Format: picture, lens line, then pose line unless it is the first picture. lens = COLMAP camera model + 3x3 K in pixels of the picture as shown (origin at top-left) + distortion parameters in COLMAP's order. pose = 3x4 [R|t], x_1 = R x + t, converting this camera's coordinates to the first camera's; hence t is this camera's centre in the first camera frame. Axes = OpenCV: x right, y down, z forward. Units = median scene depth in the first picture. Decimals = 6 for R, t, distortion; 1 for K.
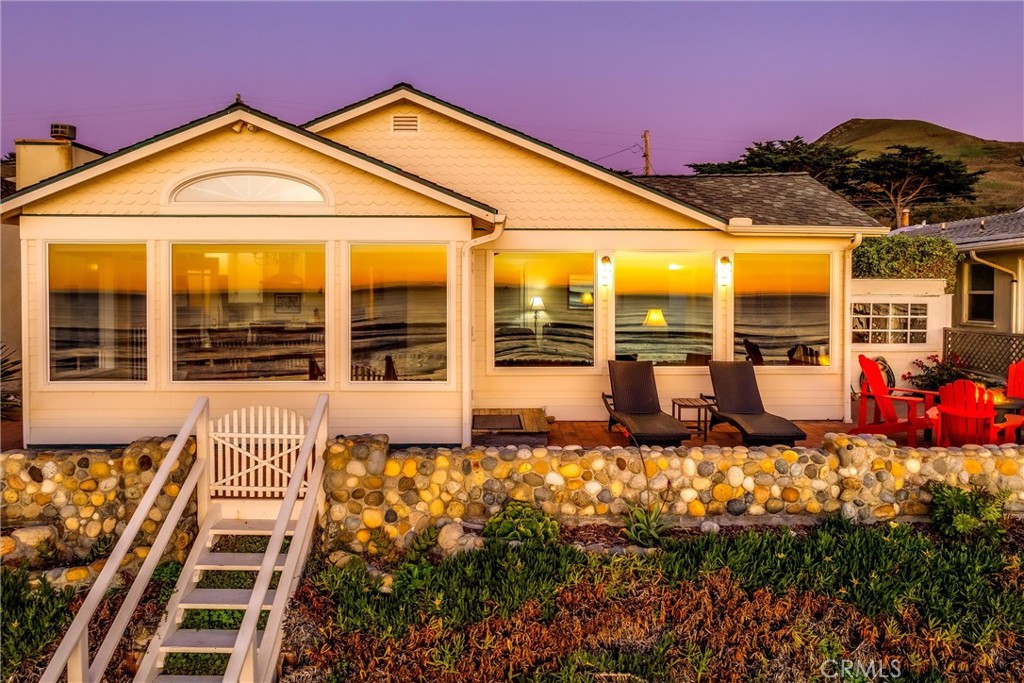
lens RADIAL K [[738.6, 0, 523.6], [0, 738.6, 301.5], [0, 0, 1]] dist [-0.022346, 0.008714]
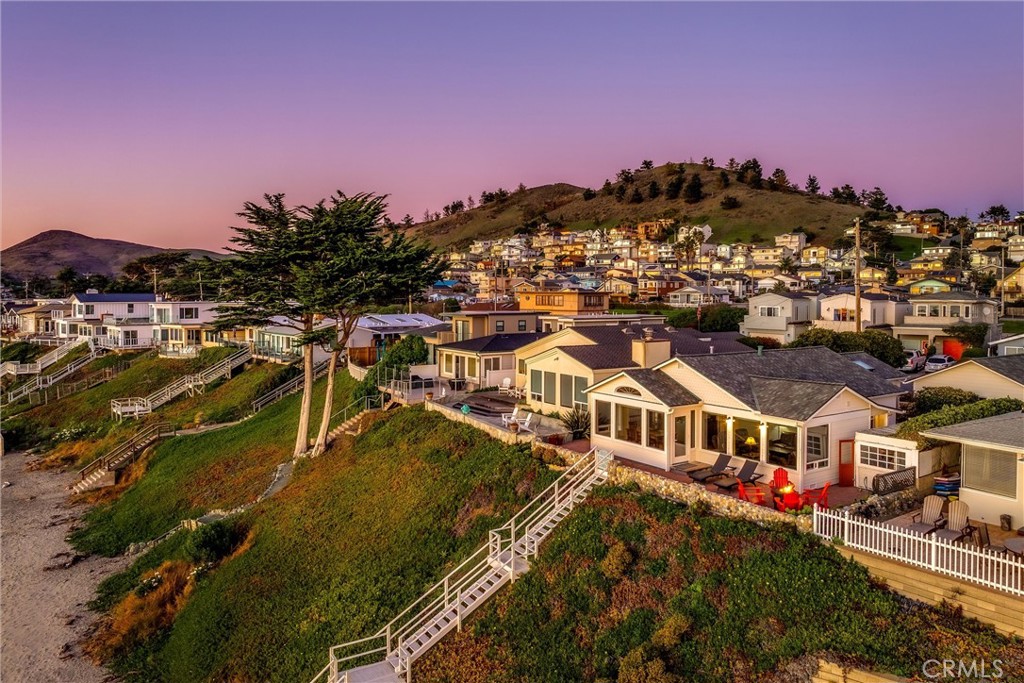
lens RADIAL K [[734.2, 0, 582.5], [0, 734.2, 315.9], [0, 0, 1]] dist [-0.010537, -0.000533]
pose [[0.575083, 0.025584, -0.817695, 2.322819], [-0.015811, 0.999672, 0.020158, -0.554003], [0.817942, 0.001336, 0.575299, -1.227725]]
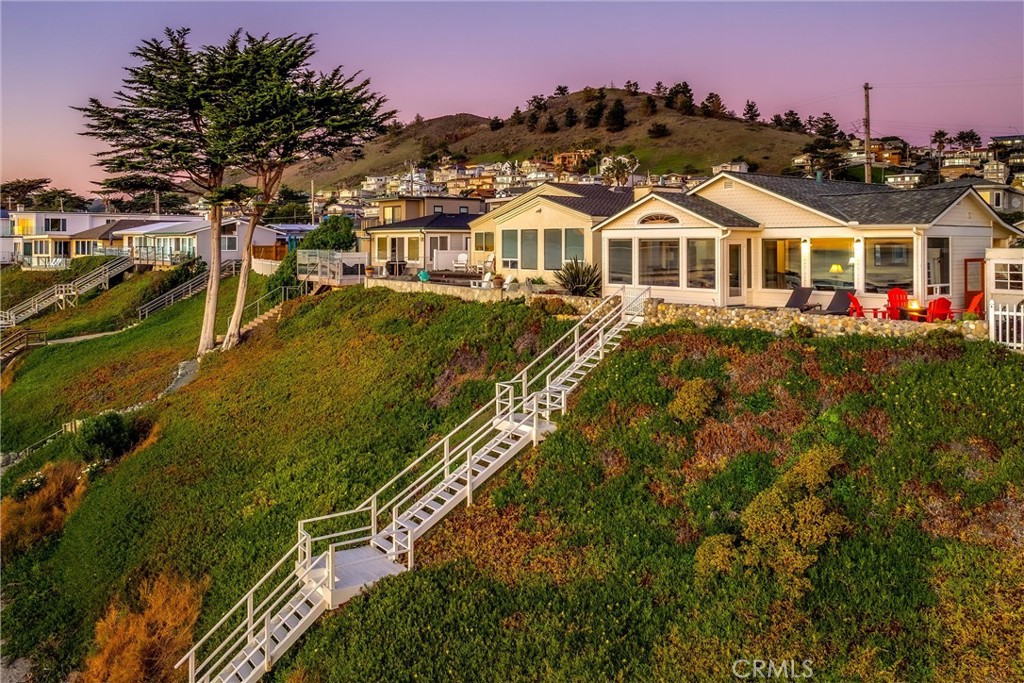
lens RADIAL K [[831.5, 0, 472.6], [0, 831.5, 240.7], [0, 0, 1]] dist [-0.010877, -0.006166]
pose [[0.564396, -0.005292, -0.825487, 1.735715], [-0.011891, 0.999824, -0.014539, -0.011334], [0.825419, 0.018021, 0.564233, -1.309246]]
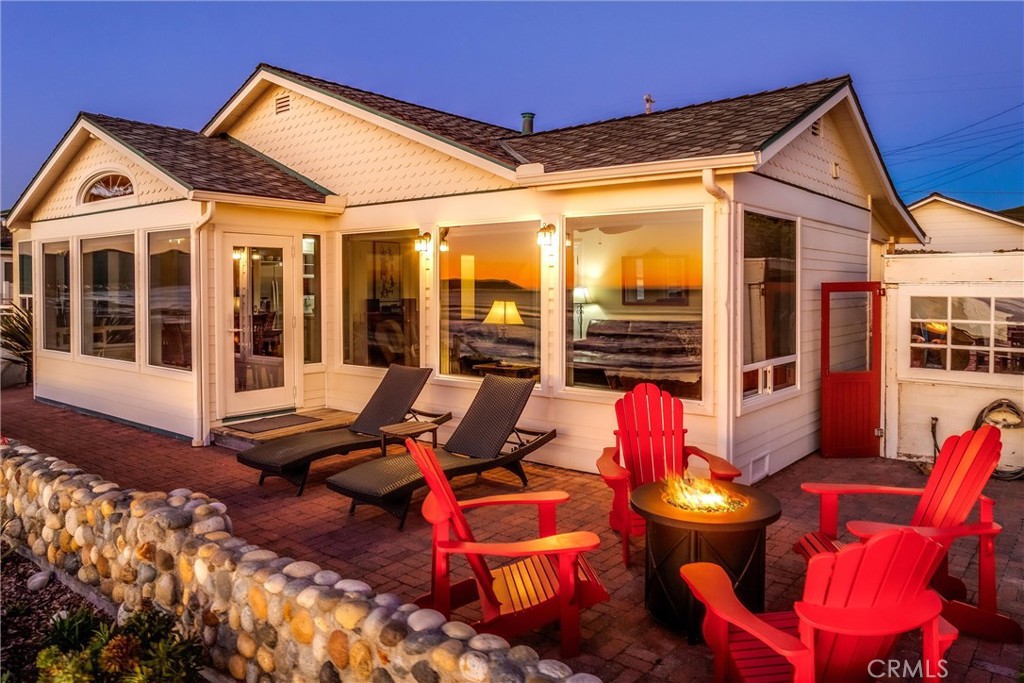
lens RADIAL K [[738.6, 0, 523.6], [0, 738.6, 301.5], [0, 0, 1]] dist [-0.022346, 0.008714]
pose [[0.758208, 0.012466, -0.651893, 0.771690], [-0.009429, 0.999922, 0.008155, 0.005635], [0.651944, -0.000036, 0.758267, 0.518801]]
